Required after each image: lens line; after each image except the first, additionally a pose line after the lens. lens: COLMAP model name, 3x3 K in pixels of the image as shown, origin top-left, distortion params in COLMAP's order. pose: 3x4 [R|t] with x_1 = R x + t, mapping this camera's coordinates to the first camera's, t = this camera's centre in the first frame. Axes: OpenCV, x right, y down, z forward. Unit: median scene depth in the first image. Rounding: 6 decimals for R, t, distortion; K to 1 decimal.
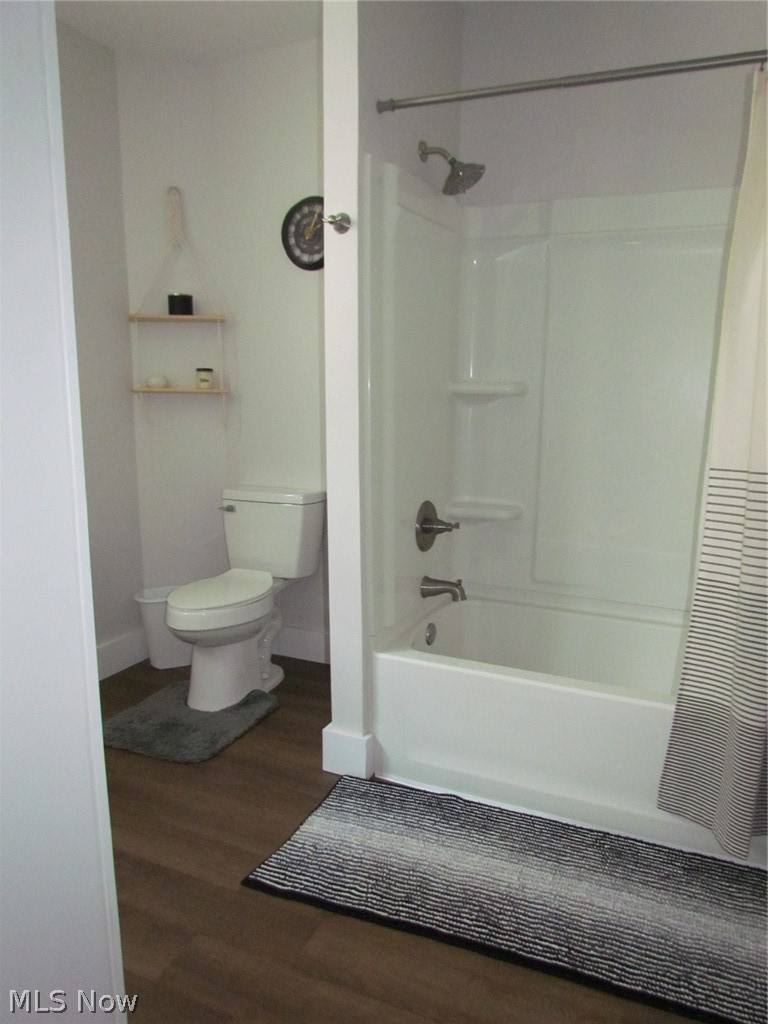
lens RADIAL K [[737.3, 0, 380.6], [0, 737.3, 513.9], [0, 0, 1]] dist [-0.018293, 0.011504]
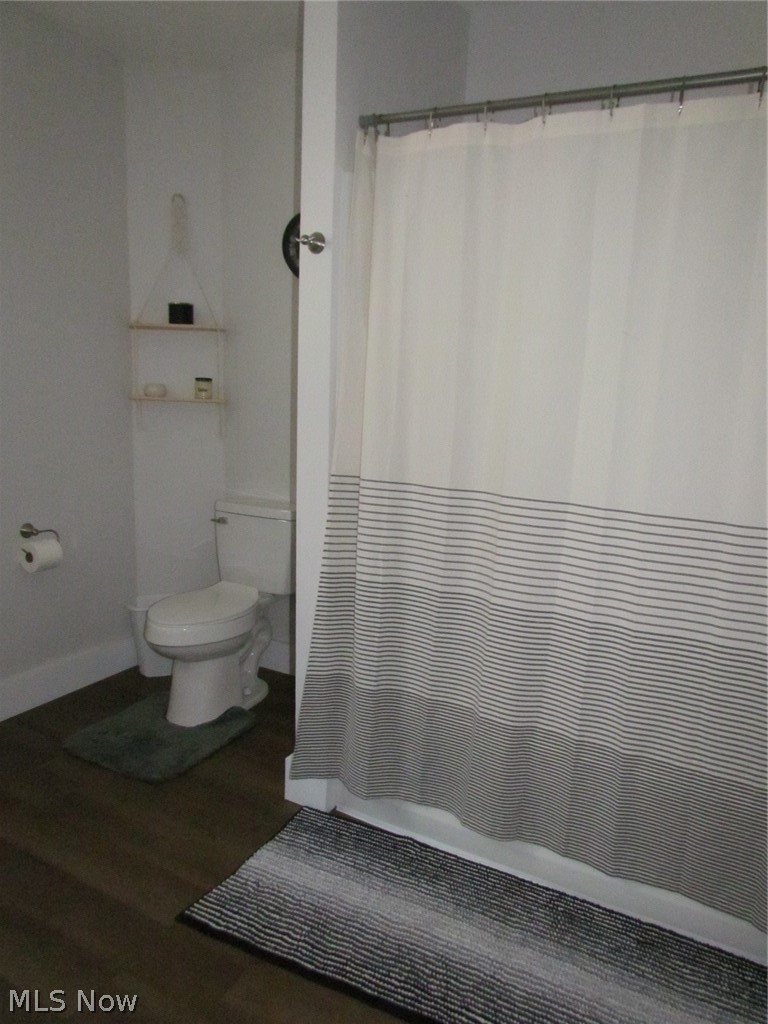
lens RADIAL K [[737.3, 0, 386.5], [0, 737.3, 509.7], [0, 0, 1]] dist [-0.018293, 0.011504]
pose [[0.996362, 0.043415, -0.073340, 0.127523], [-0.042689, 0.999023, 0.011435, -0.061636], [0.073765, -0.008263, 0.997241, 0.040709]]
